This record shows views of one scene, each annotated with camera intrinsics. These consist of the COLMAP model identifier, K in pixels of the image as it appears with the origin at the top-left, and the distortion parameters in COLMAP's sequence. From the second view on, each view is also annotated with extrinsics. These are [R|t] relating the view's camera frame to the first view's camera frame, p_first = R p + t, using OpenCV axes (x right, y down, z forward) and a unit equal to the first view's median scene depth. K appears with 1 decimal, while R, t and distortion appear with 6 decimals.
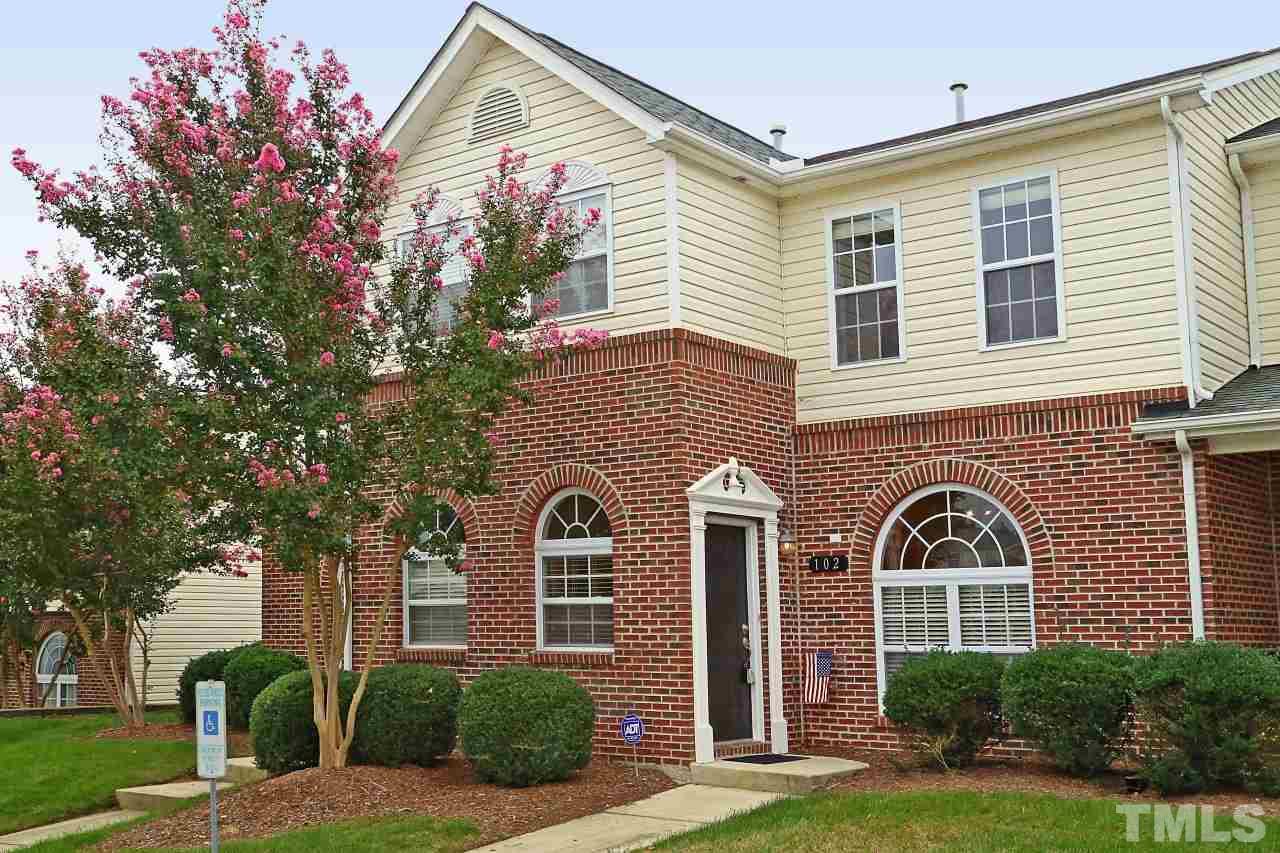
lens RADIAL K [[1430.9, 0, 641.6], [0, 1430.9, 429.3], [0, 0, 1]] dist [0.011756, 0.000000]
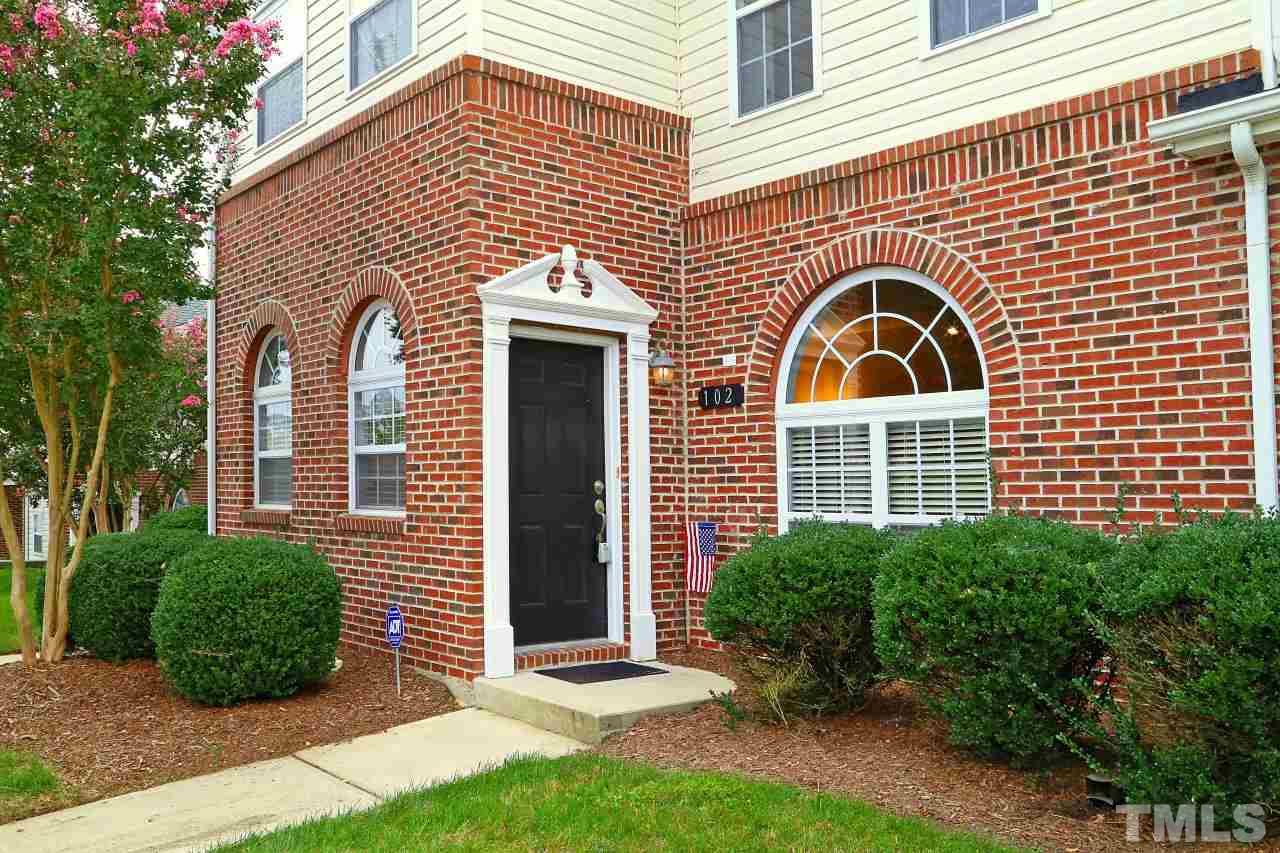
lens RADIAL K [[1092.1, 0, 635.0], [0, 1092.1, 429.0], [0, 0, 1]] dist [-0.044666, 0.050528]
pose [[0.978706, -0.005519, -0.205194, 0.212906], [0.022374, 0.996551, 0.079915, 0.070011], [0.204045, -0.082804, 0.975453, 0.494063]]
